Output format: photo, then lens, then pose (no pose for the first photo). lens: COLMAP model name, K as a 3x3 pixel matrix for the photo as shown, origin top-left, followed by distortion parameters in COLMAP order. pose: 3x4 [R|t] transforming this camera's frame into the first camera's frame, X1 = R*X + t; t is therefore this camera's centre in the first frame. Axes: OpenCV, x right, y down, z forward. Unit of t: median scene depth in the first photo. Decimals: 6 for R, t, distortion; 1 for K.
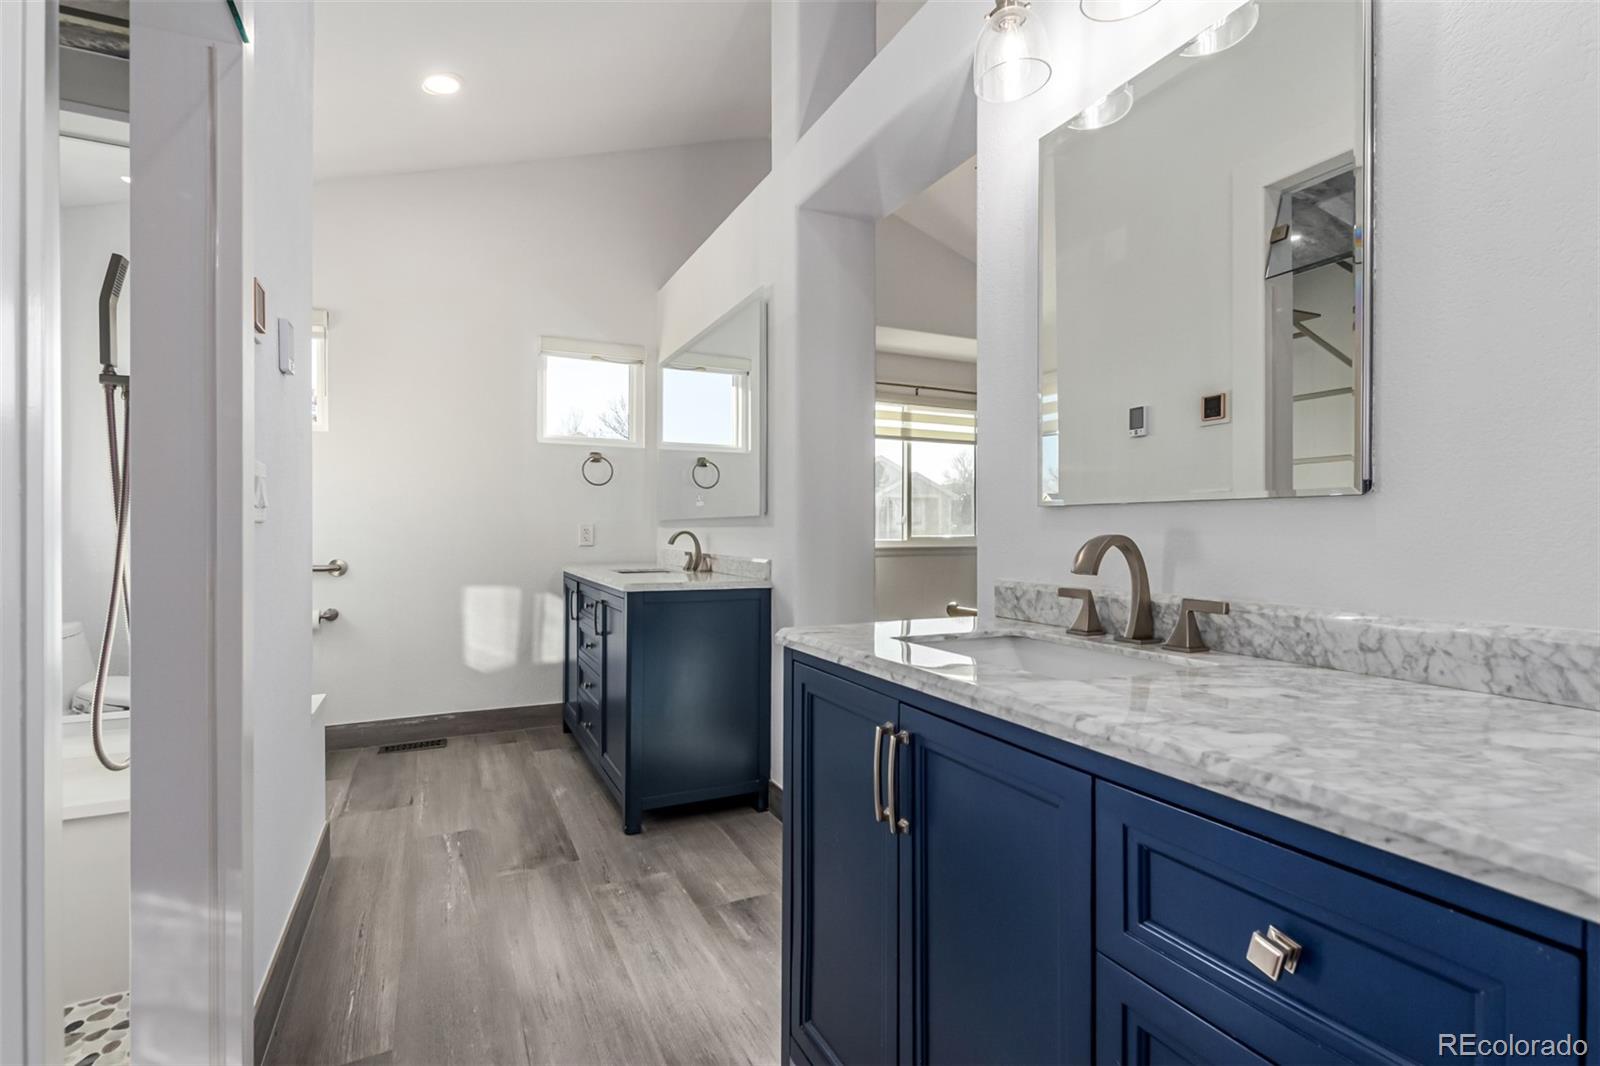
lens RADIAL K [[762.4, 0, 794.2], [0, 762.4, 531.9], [0, 0, 1]] dist [0.001258, -0.000136]
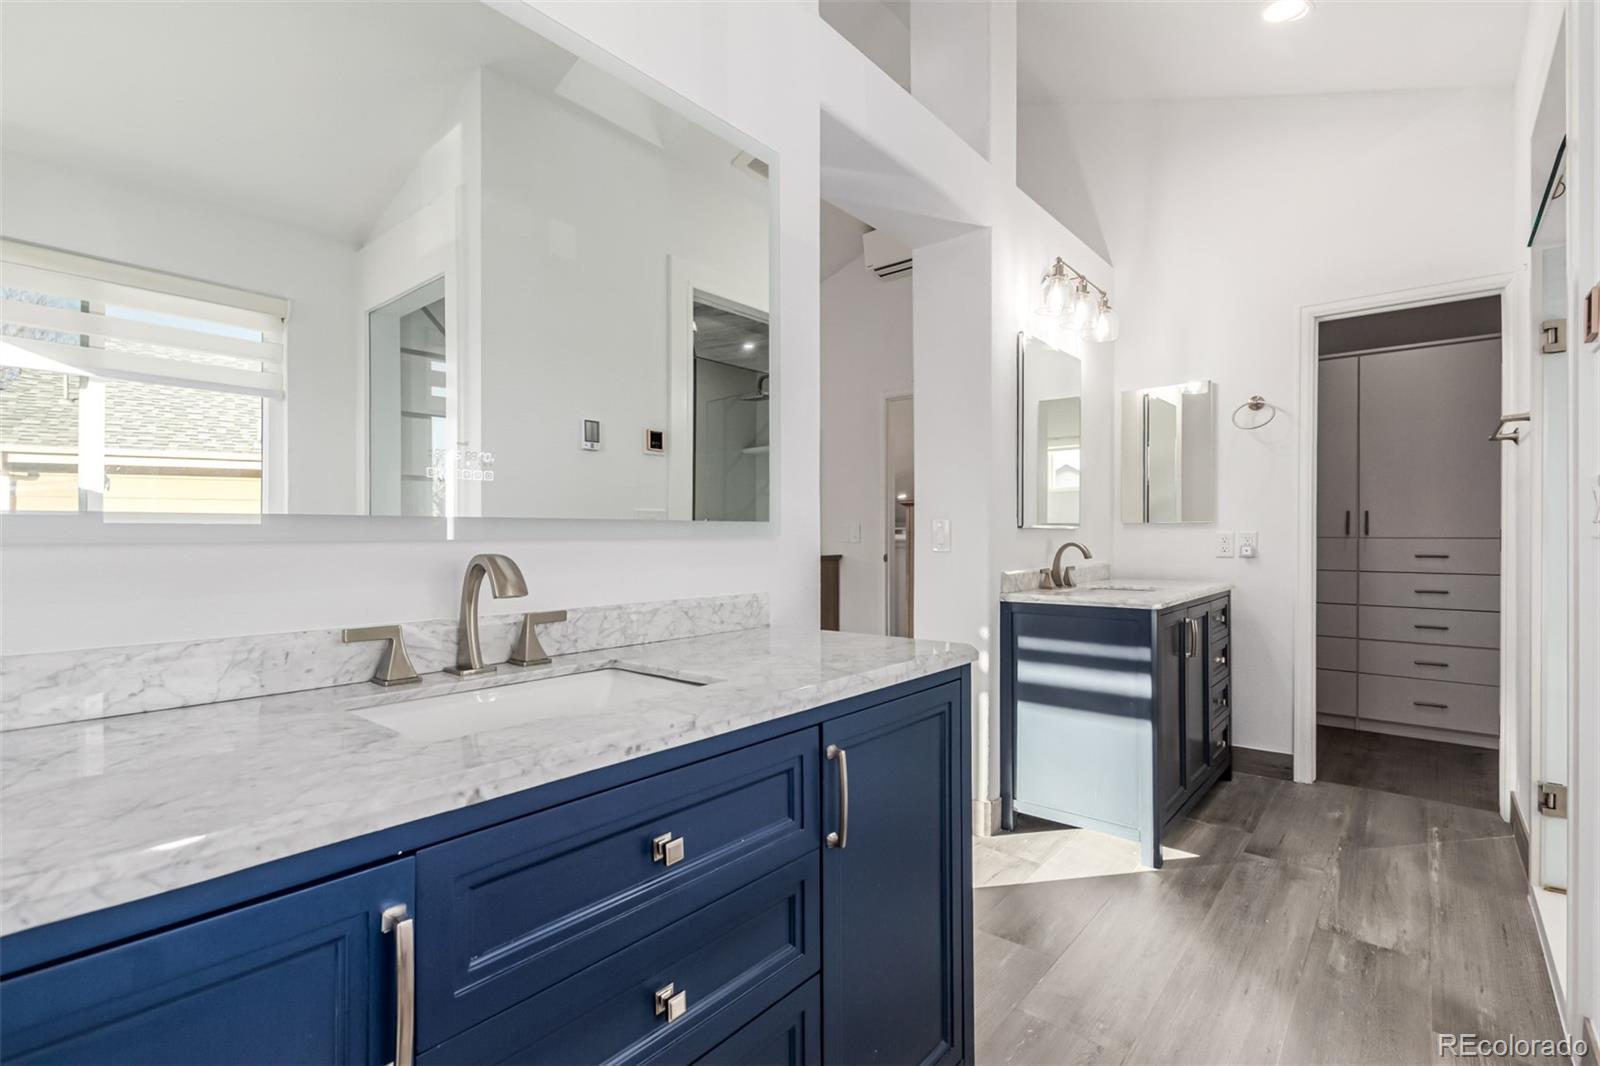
lens RADIAL K [[730.4, 0, 804.7], [0, 730.4, 534.6], [0, 0, 1]] dist [0.001901, -0.001660]
pose [[-0.419950, -0.005322, 0.907532, -0.617193], [0.000402, 0.999982, 0.006051, -0.019007], [-0.907547, 0.002906, -0.419940, 1.271766]]
